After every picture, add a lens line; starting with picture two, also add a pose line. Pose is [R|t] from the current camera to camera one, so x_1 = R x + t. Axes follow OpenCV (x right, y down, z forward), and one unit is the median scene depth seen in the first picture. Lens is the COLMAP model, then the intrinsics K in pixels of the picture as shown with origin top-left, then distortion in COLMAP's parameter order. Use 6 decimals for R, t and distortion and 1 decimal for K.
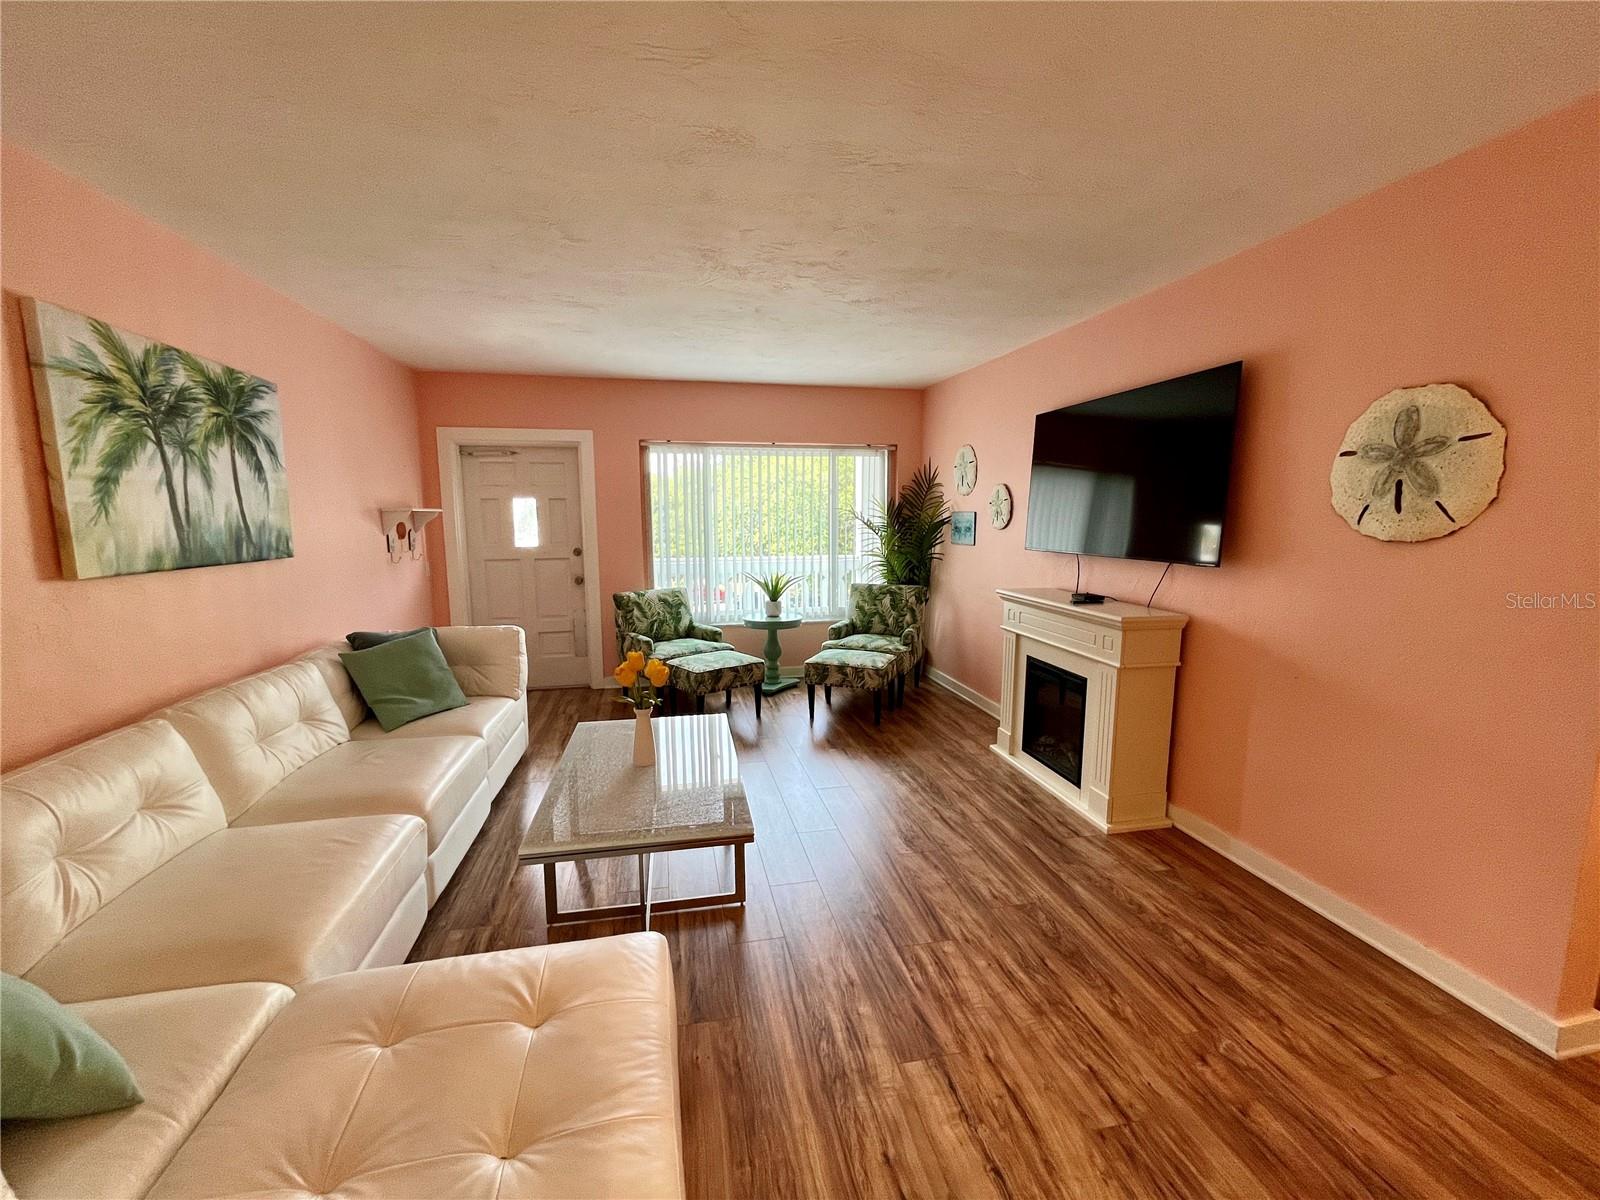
lens RADIAL K [[648.6, 0, 797.1], [0, 648.6, 597.3], [0, 0, 1]] dist [-0.001606, -0.000400]
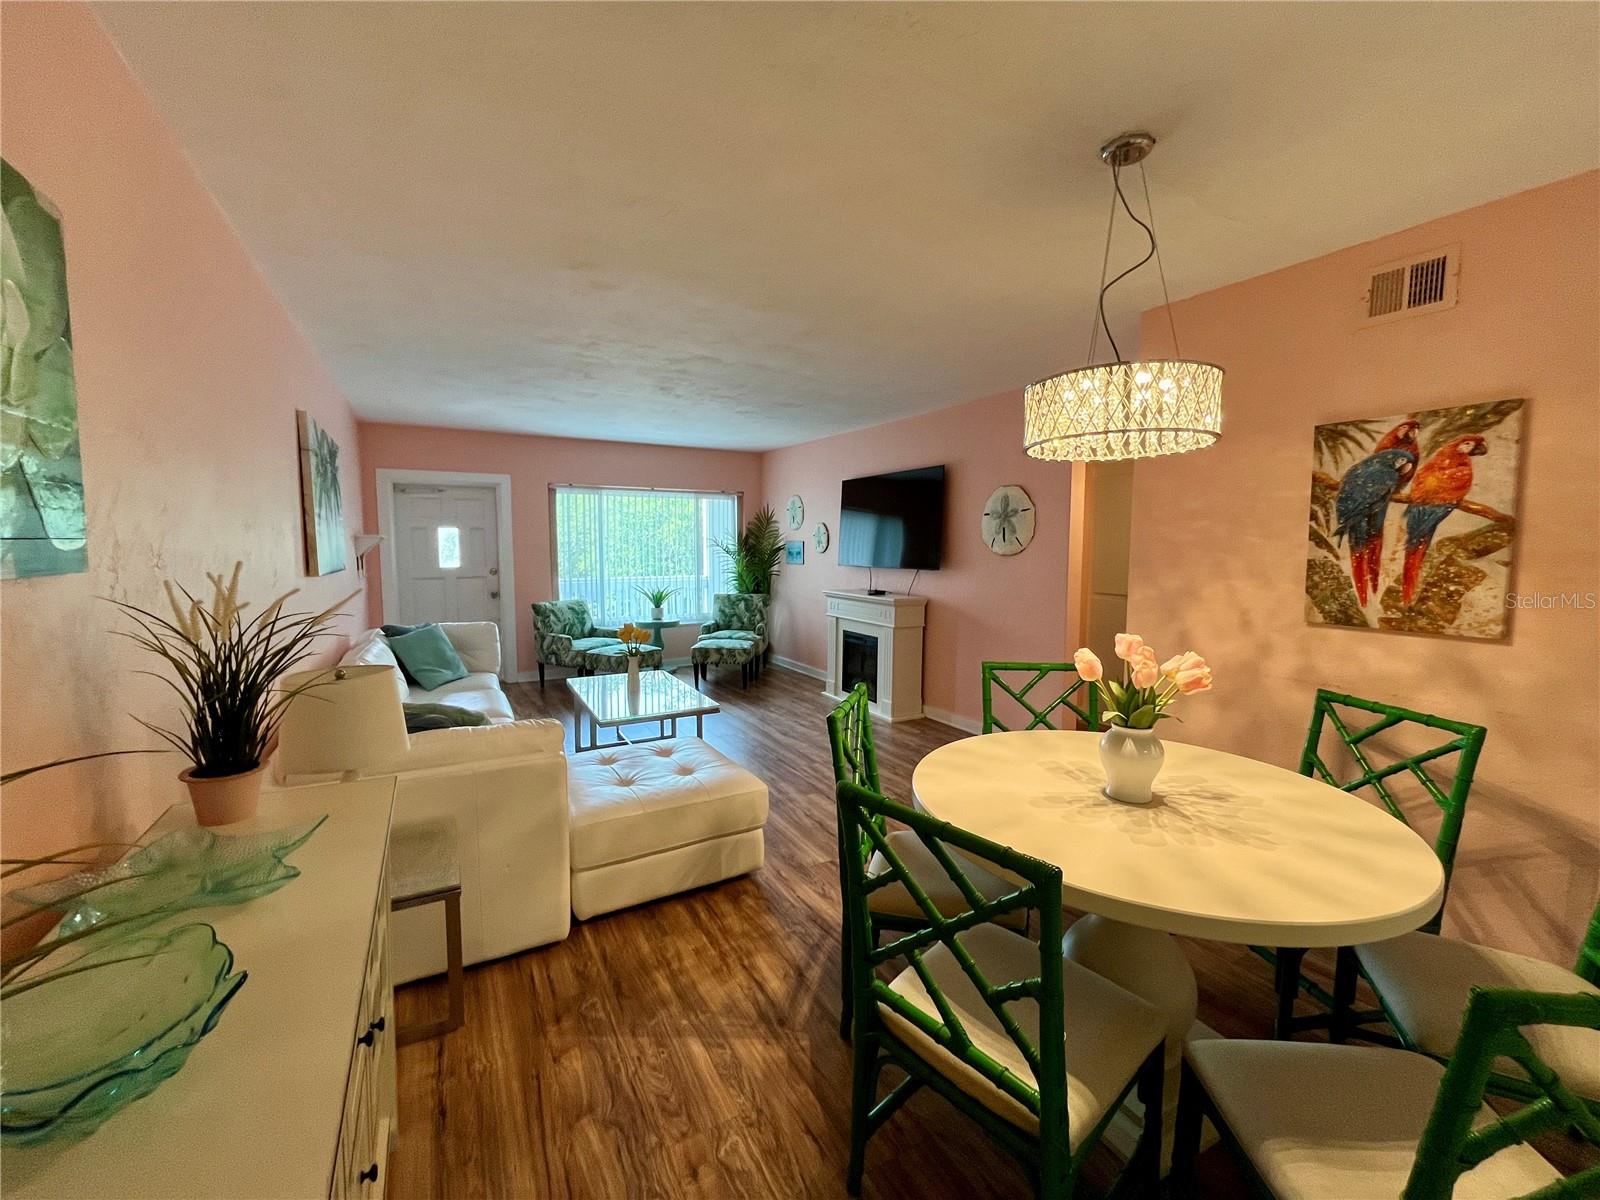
lens RADIAL K [[648.6, 0, 797.1], [0, 648.6, 597.3], [0, 0, 1]] dist [-0.001606, -0.000400]
pose [[0.954759, -0.018015, 0.296834, -0.173817], [0.031826, 0.998621, -0.041760, 0.054398], [-0.295673, 0.049318, 0.954015, -0.380813]]
